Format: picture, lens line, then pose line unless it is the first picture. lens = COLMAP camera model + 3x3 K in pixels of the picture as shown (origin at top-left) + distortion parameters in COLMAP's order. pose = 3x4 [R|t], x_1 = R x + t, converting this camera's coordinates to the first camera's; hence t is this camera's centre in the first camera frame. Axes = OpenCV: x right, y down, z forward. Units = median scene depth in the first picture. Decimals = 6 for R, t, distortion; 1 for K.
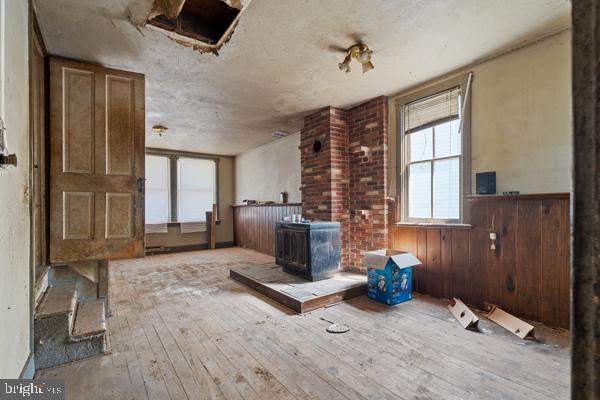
lens RADIAL K [[273.2, 0, 287.2], [0, 273.2, 209.2], [0, 0, 1]] dist [-0.009194, 0.002013]
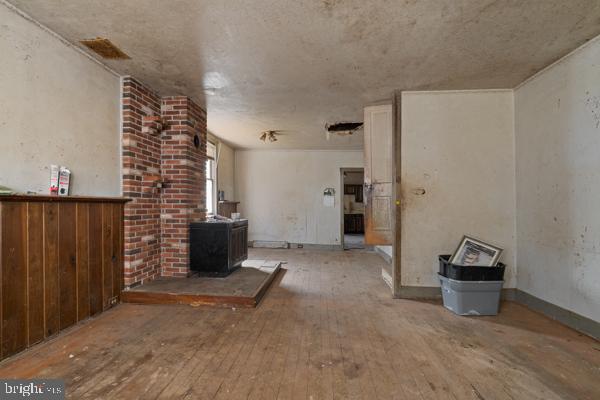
lens RADIAL K [[273.2, 0, 299.0], [0, 273.2, 204.9], [0, 0, 1]] dist [-0.009194, 0.002013]
pose [[-0.776021, 0.006770, 0.630671, -0.436160], [-0.000986, 0.999928, -0.011947, -0.001373], [-0.630707, -0.009893, -0.775958, 0.878843]]
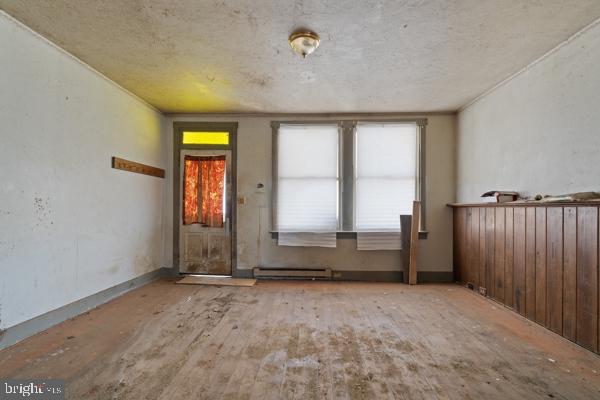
lens RADIAL K [[273.2, 0, 300.9], [0, 273.2, 205.8], [0, 0, 1]] dist [-0.009194, 0.002013]
pose [[0.801191, 0.009951, -0.598326, -0.129754], [-0.014948, 0.999883, -0.003386, -0.004669], [0.598222, 0.011657, 0.801245, 0.438809]]
